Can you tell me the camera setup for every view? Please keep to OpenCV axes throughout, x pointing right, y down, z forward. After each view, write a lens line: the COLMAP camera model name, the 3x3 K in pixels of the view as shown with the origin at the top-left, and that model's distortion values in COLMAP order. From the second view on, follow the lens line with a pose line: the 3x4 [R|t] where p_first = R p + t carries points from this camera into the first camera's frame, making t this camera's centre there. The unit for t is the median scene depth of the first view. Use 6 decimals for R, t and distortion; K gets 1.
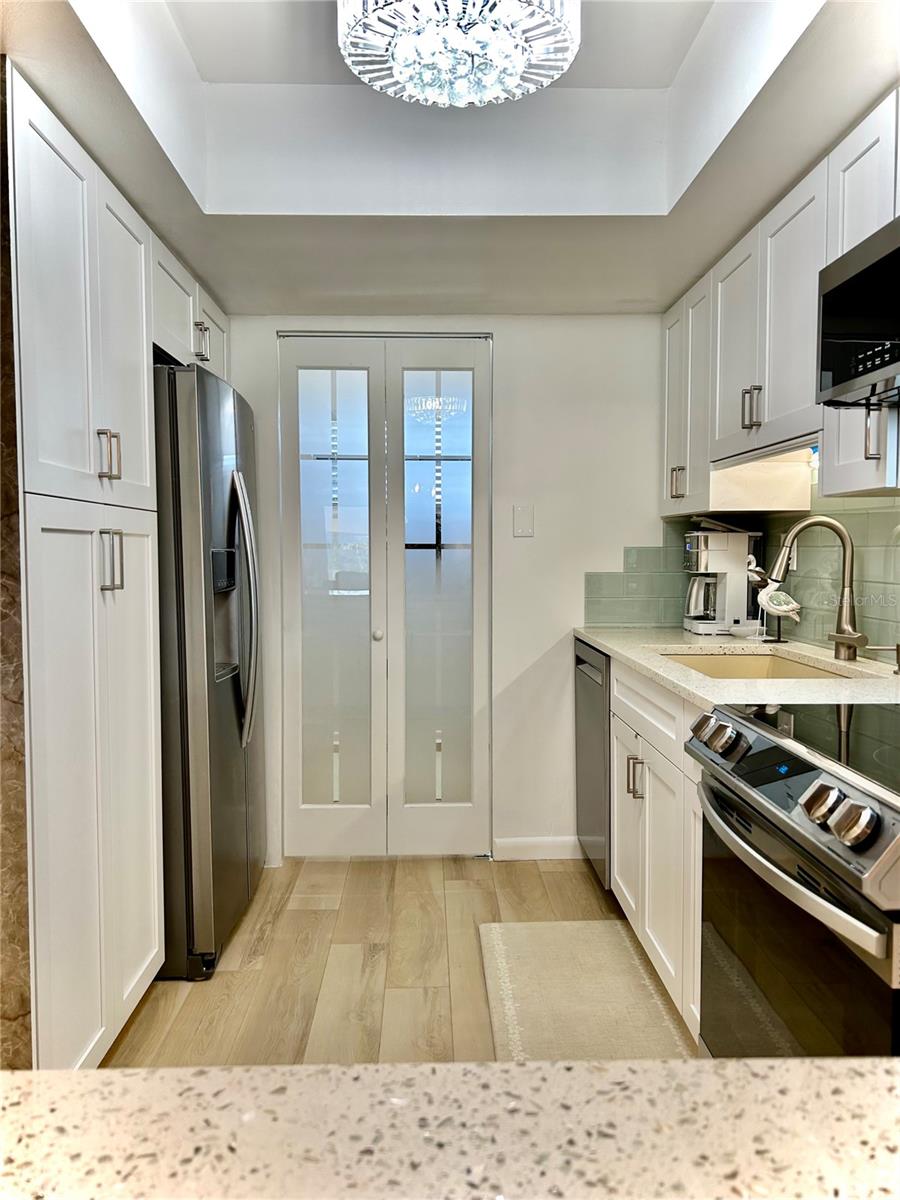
lens RADIAL K [[938.8, 0, 464.0], [0, 938.8, 592.6], [0, 0, 1]] dist [0.037670, -0.003945]
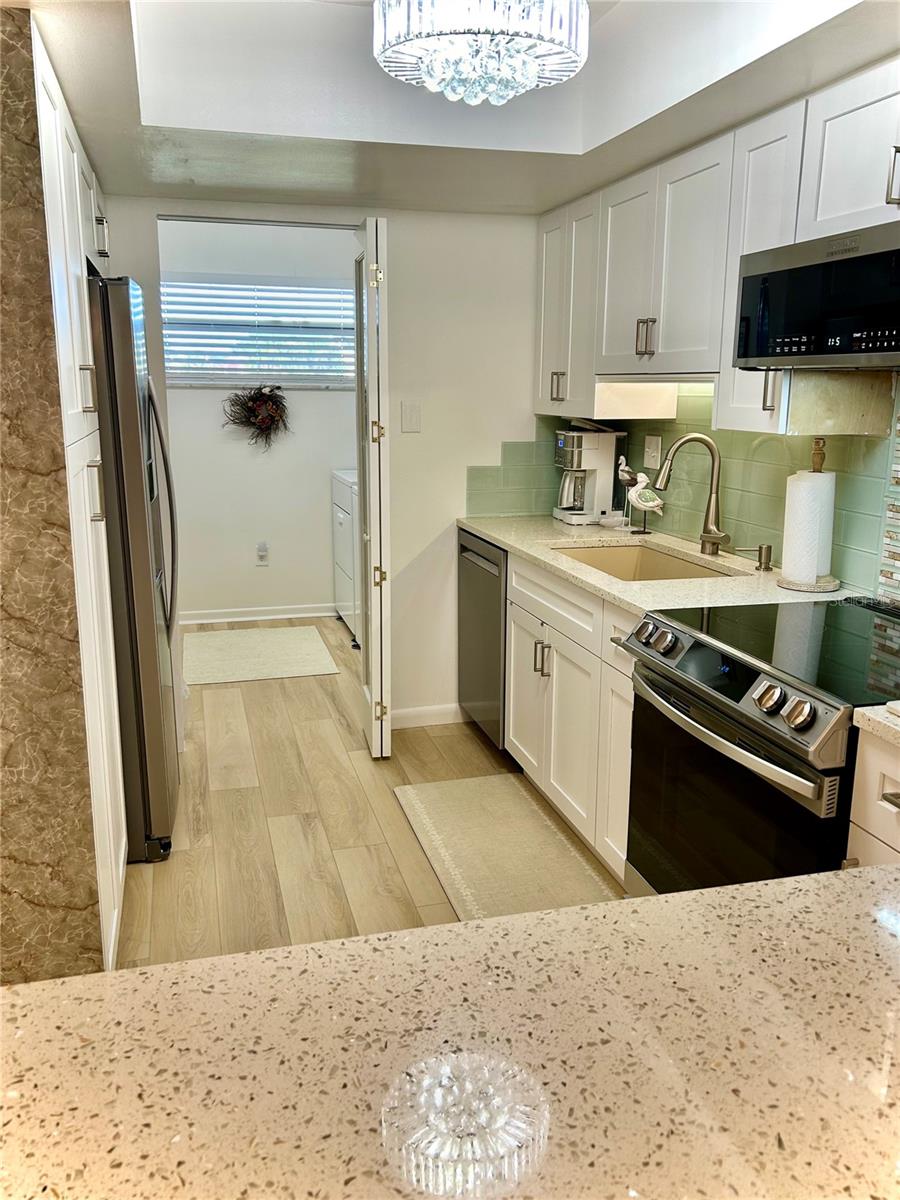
lens RADIAL K [[981.6, 0, 469.7], [0, 981.6, 591.4], [0, 0, 1]] dist [0.083356, -0.059301]
pose [[0.969960, -0.038164, 0.240253, -0.171742], [-0.001029, 0.986965, 0.160930, -0.072975], [-0.243263, -0.156343, 0.957277, -0.120653]]
